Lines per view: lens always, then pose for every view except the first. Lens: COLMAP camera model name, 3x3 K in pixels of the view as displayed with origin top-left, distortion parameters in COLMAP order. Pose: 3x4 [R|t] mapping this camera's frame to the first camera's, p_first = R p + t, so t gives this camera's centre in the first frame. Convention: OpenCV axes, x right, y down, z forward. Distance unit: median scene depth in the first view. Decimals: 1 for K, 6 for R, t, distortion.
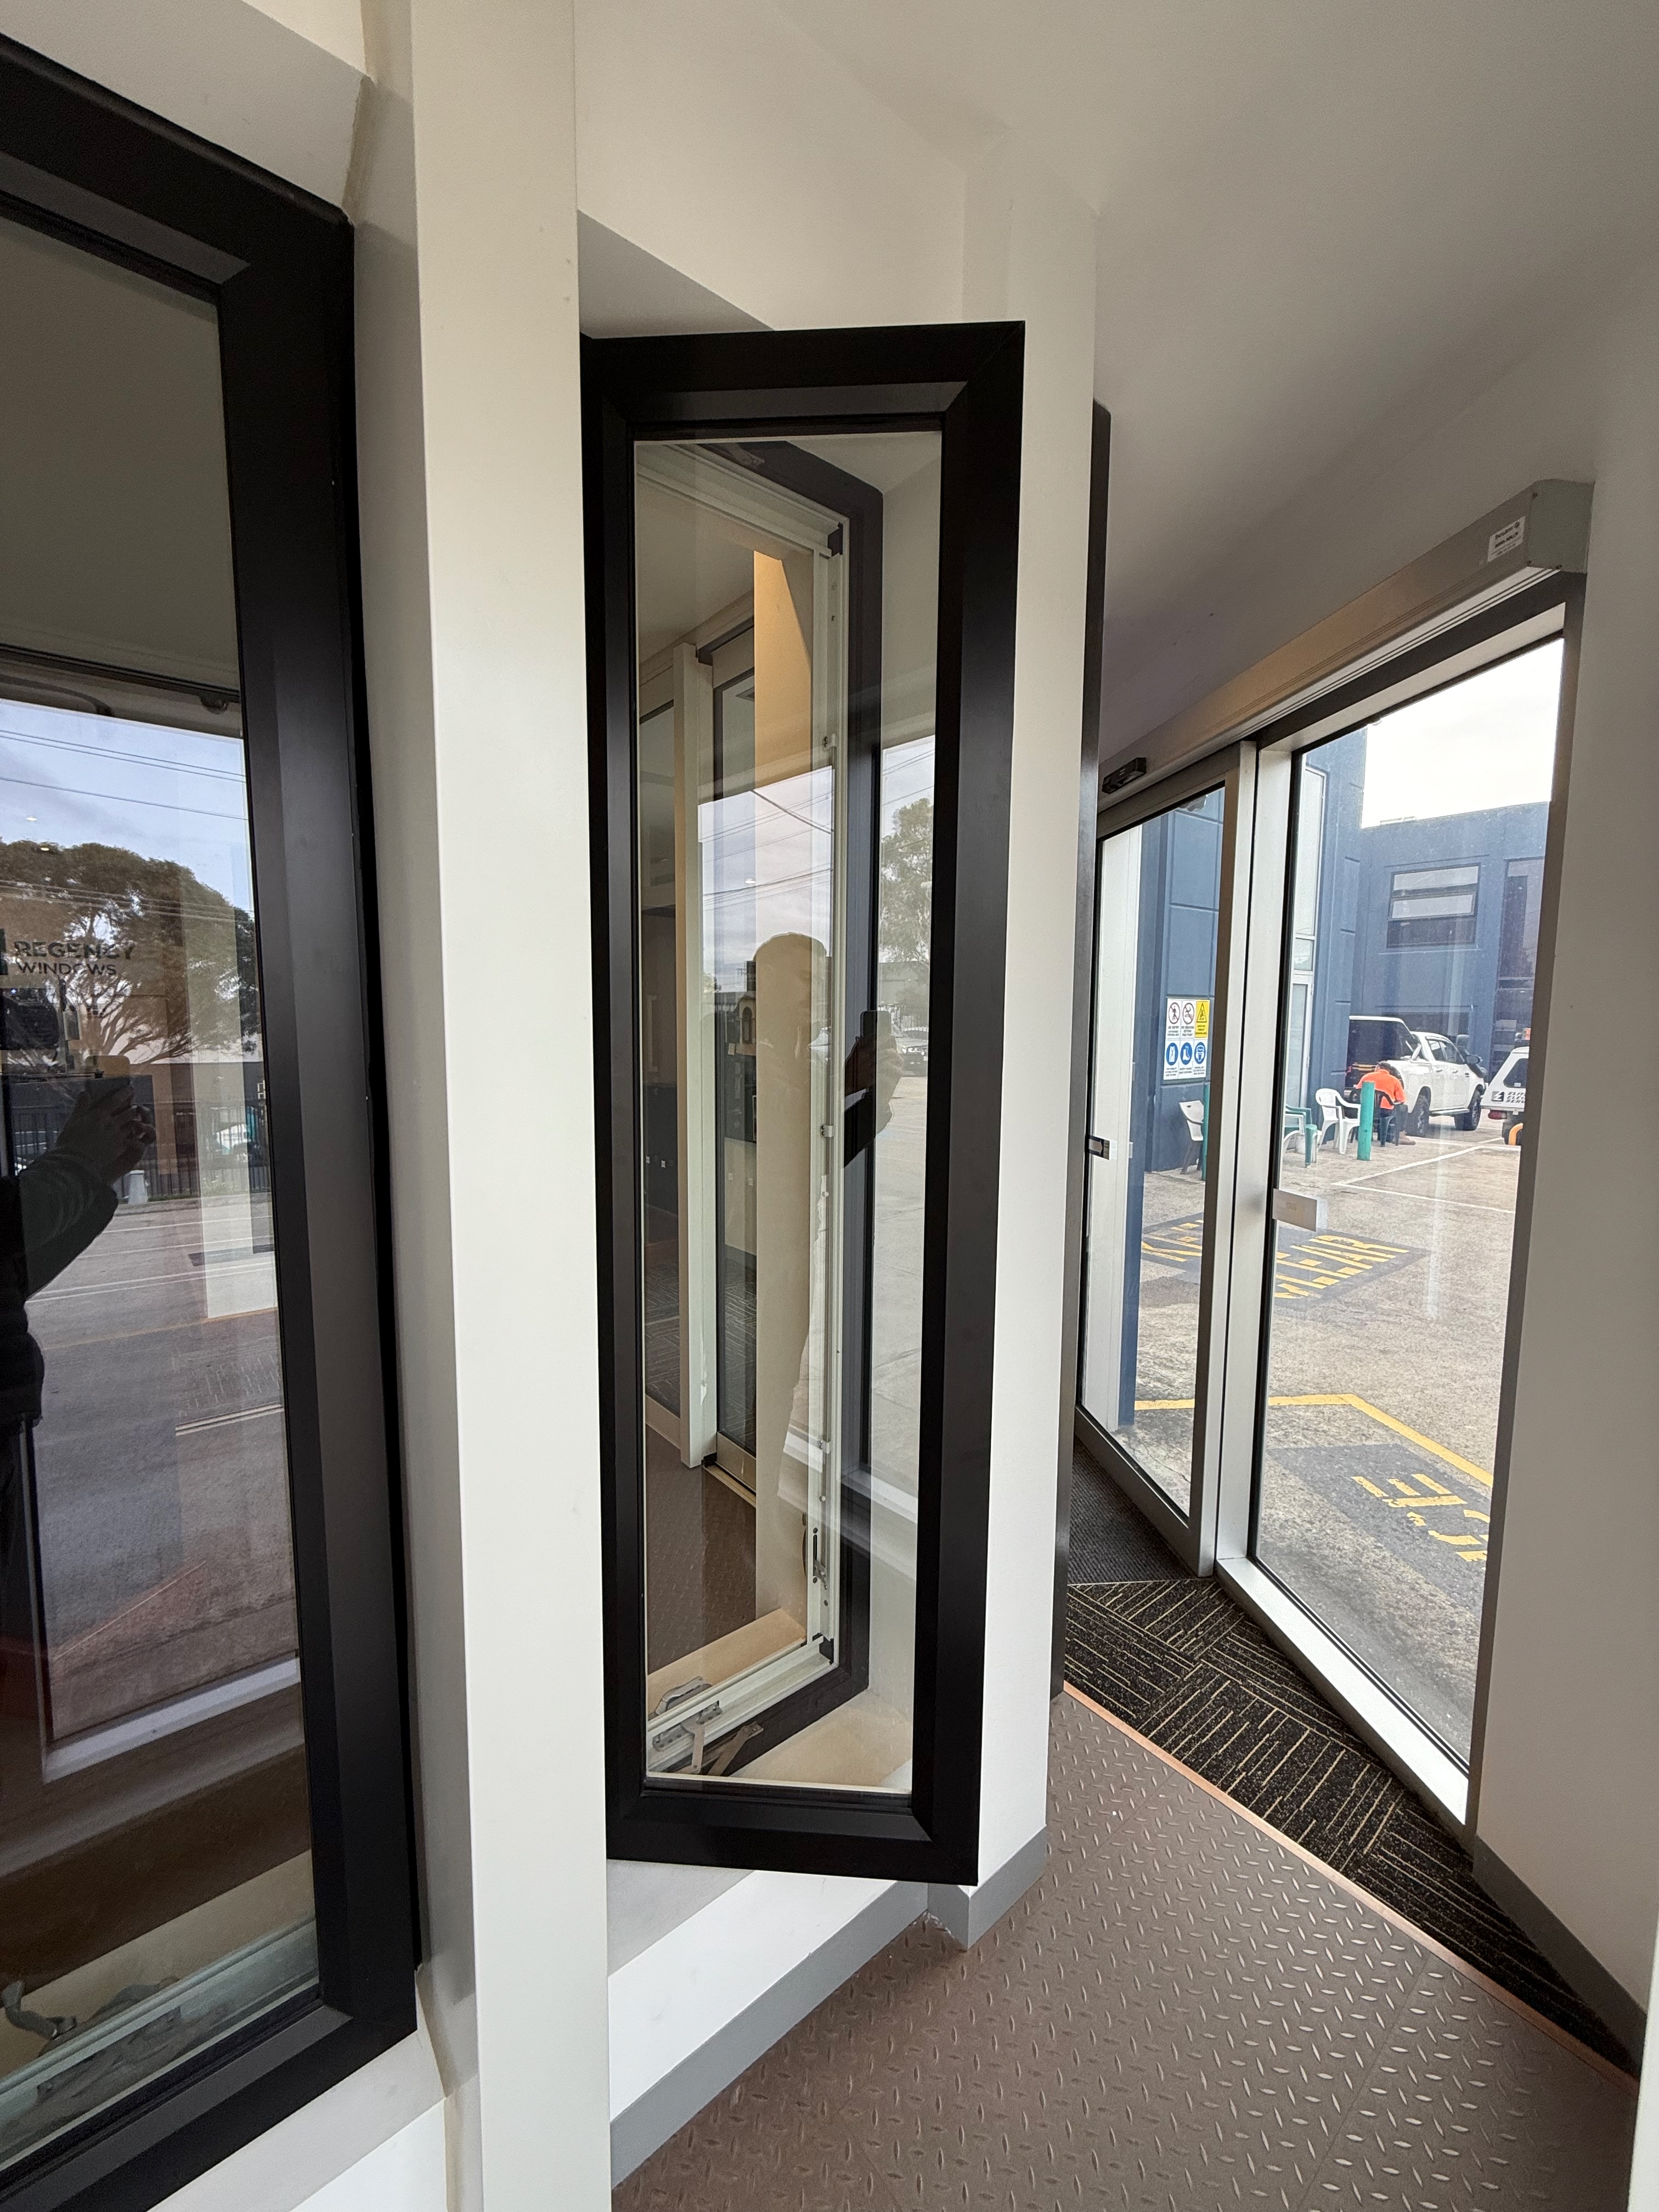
lens RADIAL K [[880.8, 0, 825.0], [0, 880.8, 1099.4], [0, 0, 1]] dist [0.001159, 0.000149]
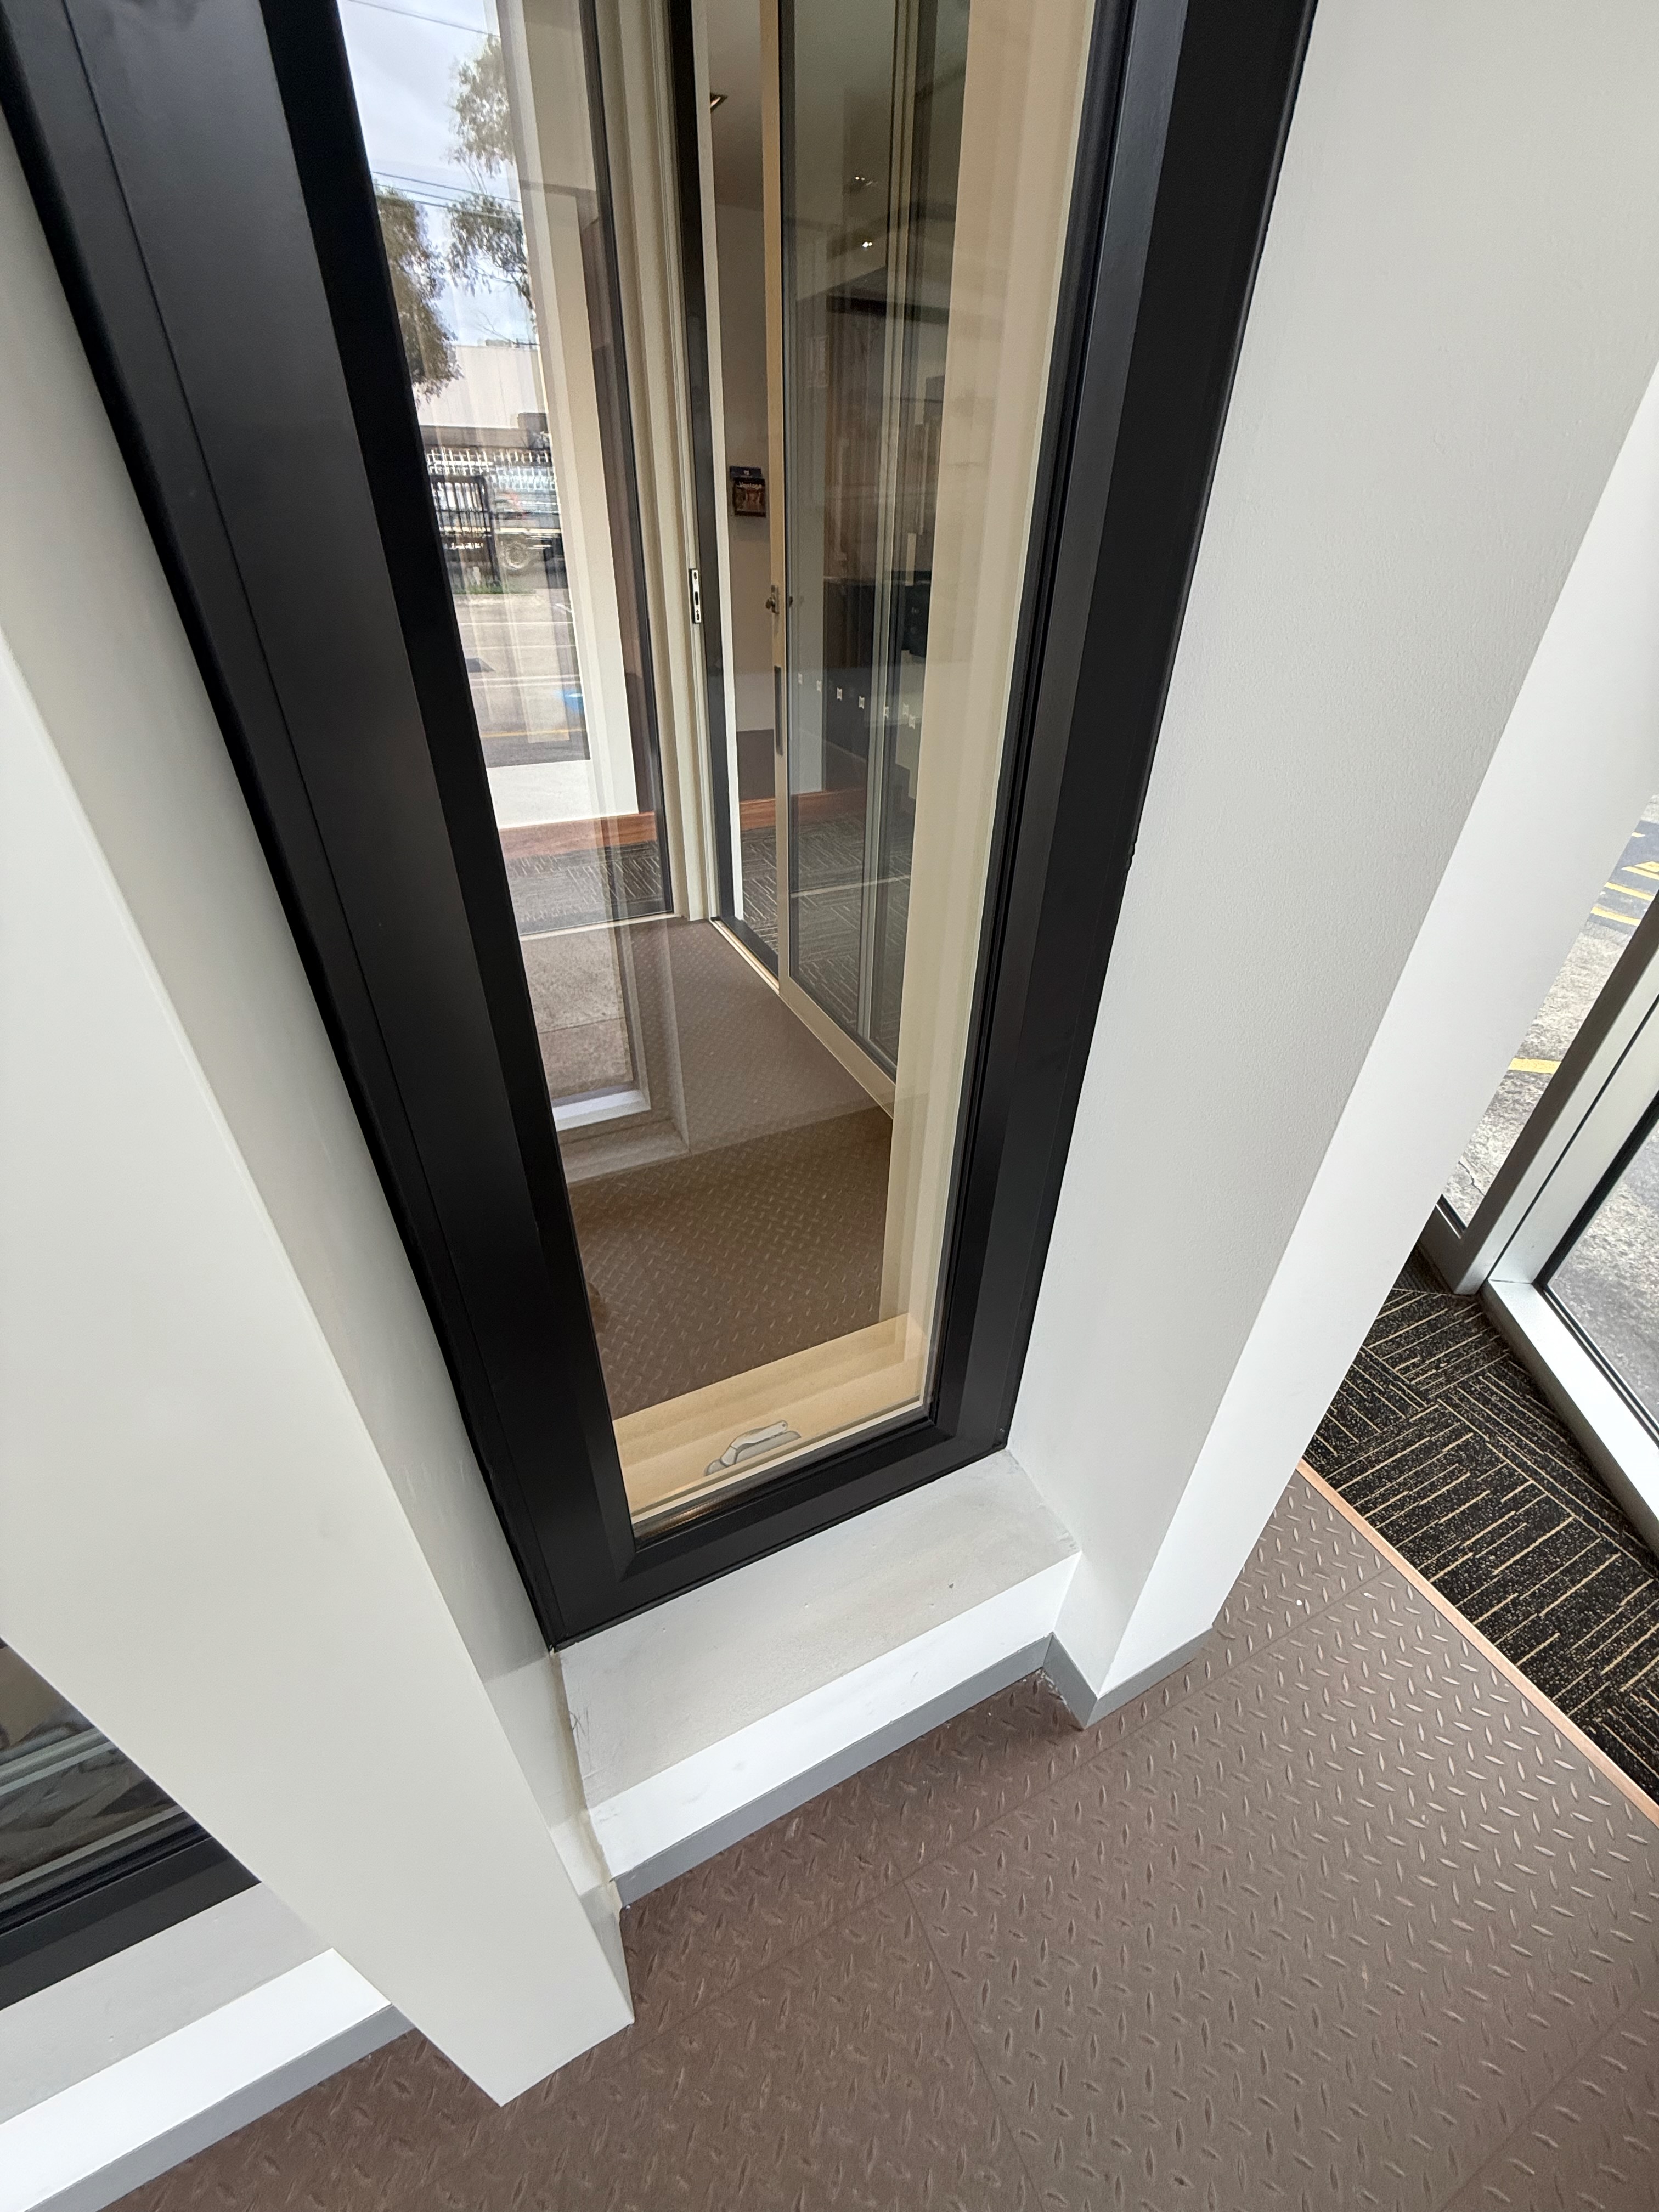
lens RADIAL K [[880.8, 0, 825.0], [0, 880.8, 1099.4], [0, 0, 1]] dist [0.001159, 0.000149]
pose [[0.973152, 0.135938, -0.185729, -0.002253], [-0.030006, 0.874995, 0.483201, 0.031851], [0.228197, -0.464655, 0.855583, 0.348905]]
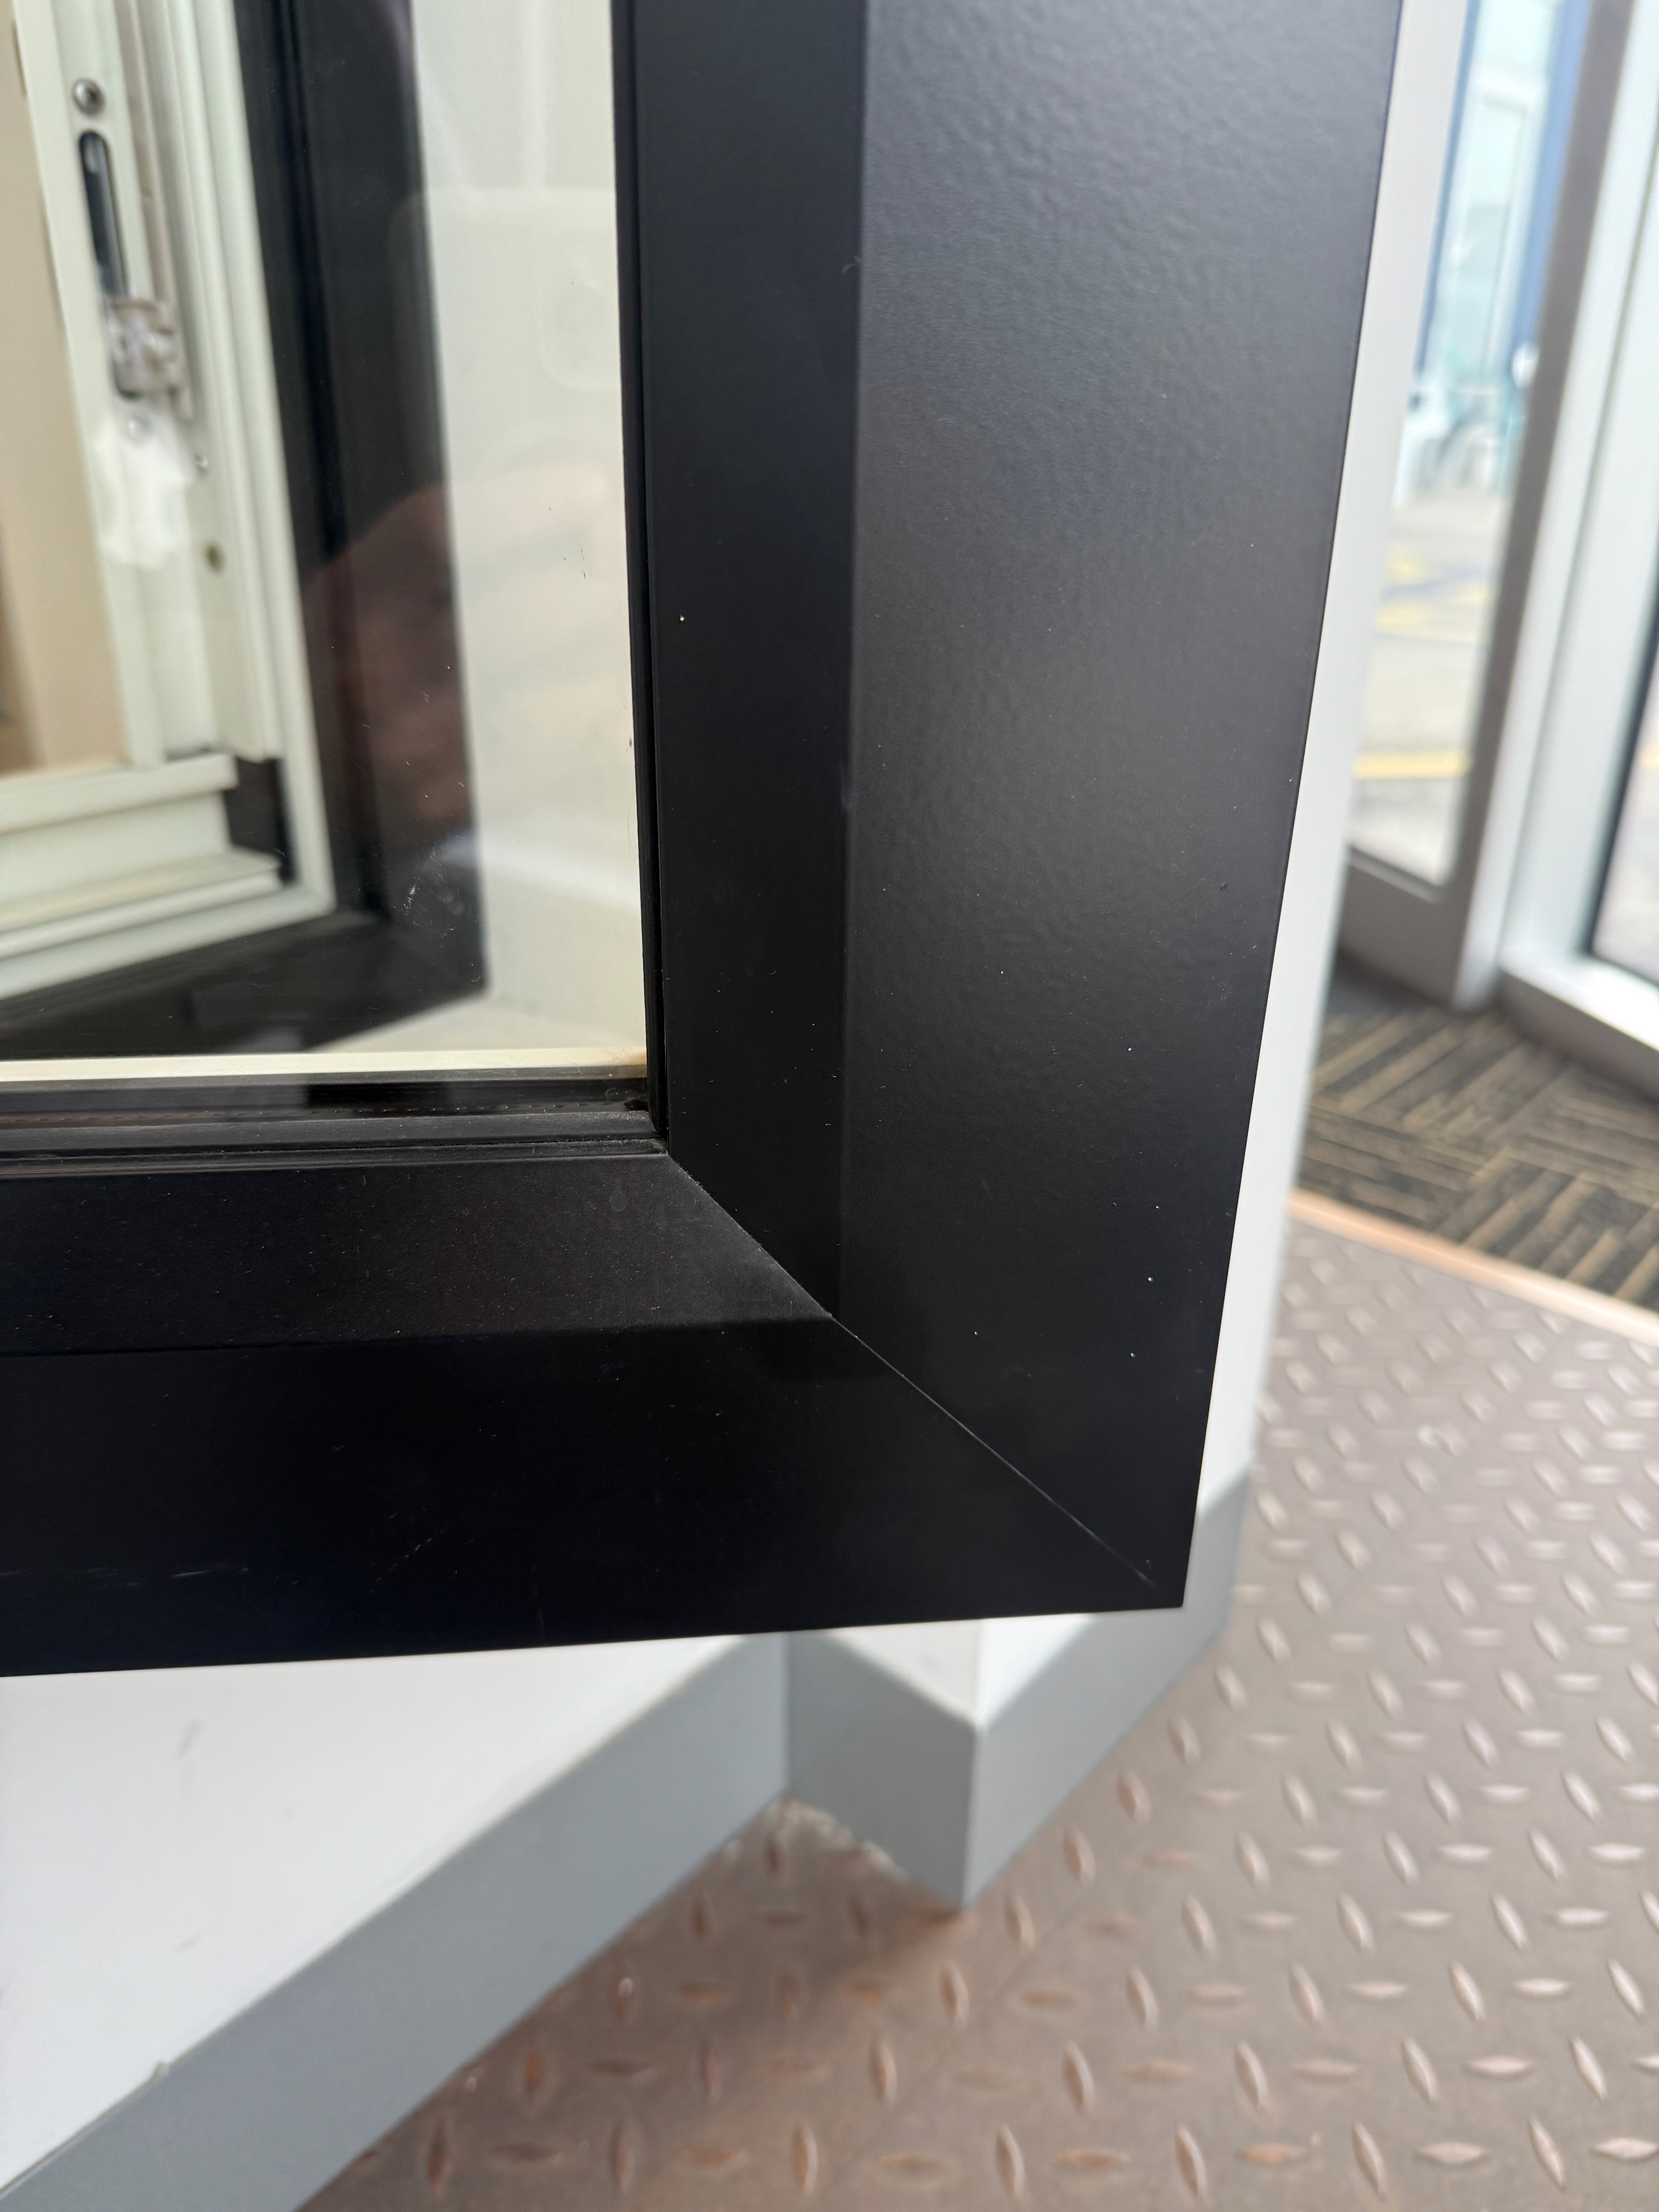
lens RADIAL K [[1641.5, 0, 829.5], [0, 1641.5, 1106.0], [0, 0, 1]] dist [-0.000552, -0.000438]
pose [[0.985511, -0.066741, 0.155928, 0.051004], [0.010418, 0.941410, 0.337103, 0.427154], [-0.169291, -0.330594, 0.928465, 0.464835]]
